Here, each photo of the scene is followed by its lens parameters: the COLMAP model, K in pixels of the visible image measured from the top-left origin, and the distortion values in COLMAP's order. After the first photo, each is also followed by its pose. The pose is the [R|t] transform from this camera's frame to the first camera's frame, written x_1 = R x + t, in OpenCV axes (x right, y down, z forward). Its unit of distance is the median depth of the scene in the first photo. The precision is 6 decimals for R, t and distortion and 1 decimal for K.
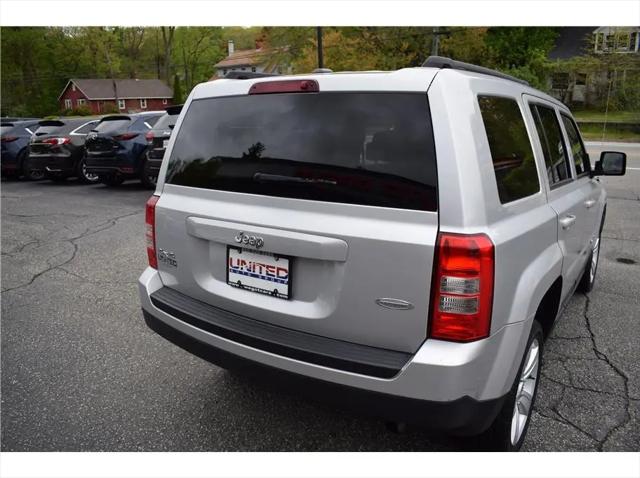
lens RADIAL K [[514.0, 0, 321.0], [0, 514.0, 252.5], [0, 0, 1]] dist [-0.079541, 0.003446]
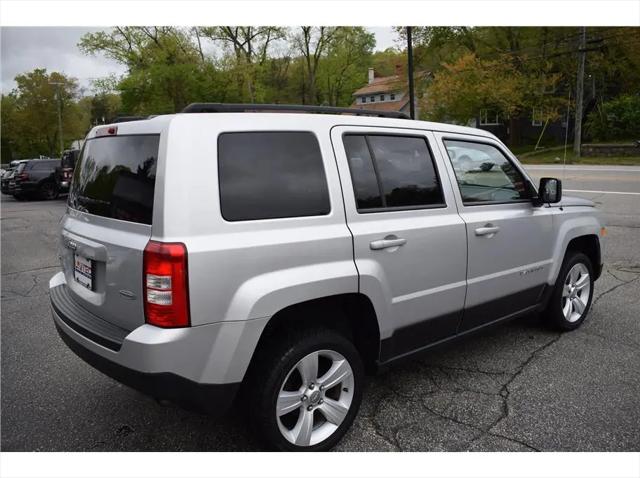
lens RADIAL K [[564.1, 0, 320.0], [0, 564.1, 239.0], [0, 0, 1]] dist [-0.080994, 0.010366]
pose [[0.957236, 0.029923, -0.287757, 0.844189], [-0.056983, 0.994653, -0.086127, 0.044287], [0.283641, 0.098841, 0.953823, -0.196724]]
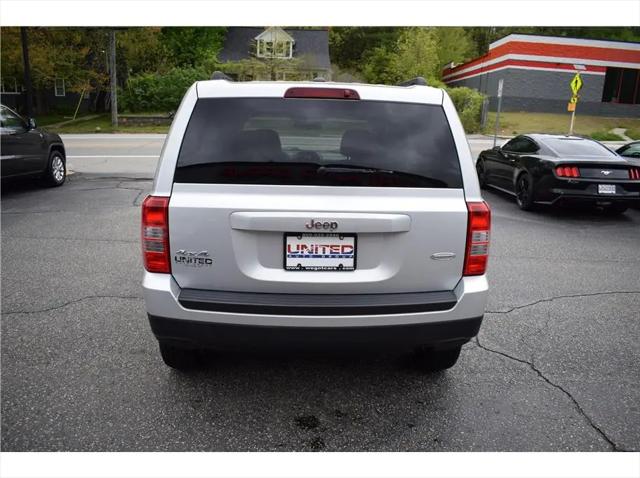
lens RADIAL K [[514.0, 0, 321.0], [0, 514.0, 252.5], [0, 0, 1]] dist [-0.079541, 0.003446]
pose [[0.801317, -0.133116, 0.583242, -0.765862], [0.129880, 0.990387, 0.047598, -0.016508], [-0.583972, 0.037611, 0.810902, 0.059133]]
